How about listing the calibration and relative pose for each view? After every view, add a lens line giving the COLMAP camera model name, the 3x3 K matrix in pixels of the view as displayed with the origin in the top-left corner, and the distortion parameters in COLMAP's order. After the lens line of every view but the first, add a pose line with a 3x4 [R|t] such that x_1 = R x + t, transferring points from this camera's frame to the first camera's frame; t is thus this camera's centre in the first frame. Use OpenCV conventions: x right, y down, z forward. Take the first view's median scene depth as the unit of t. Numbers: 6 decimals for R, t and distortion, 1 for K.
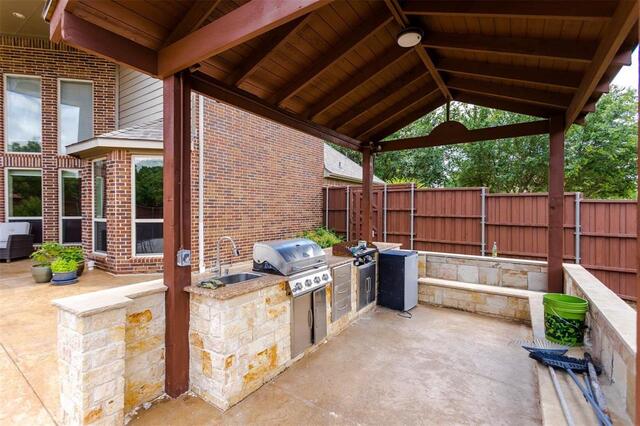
lens RADIAL K [[306.5, 0, 320.1], [0, 306.5, 210.9], [0, 0, 1]] dist [-0.002316, 0.002192]
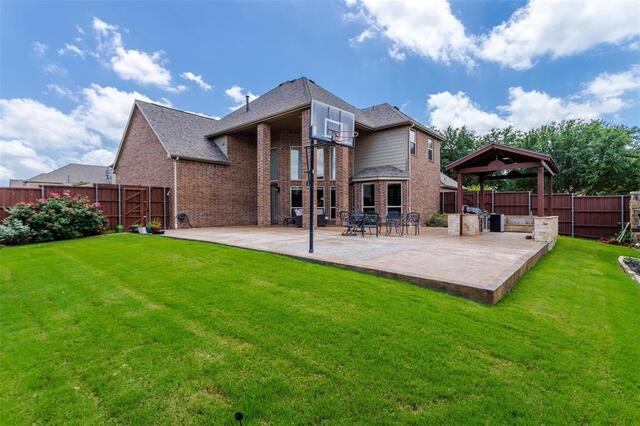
lens RADIAL K [[306.5, 0, 319.8], [0, 306.5, 211.9], [0, 0, 1]] dist [-0.002316, 0.002192]
pose [[0.991186, -0.003386, -0.132435, -0.623573], [0.003198, 0.999994, -0.001633, 0.060212], [0.132440, 0.001195, 0.991190, -1.288931]]
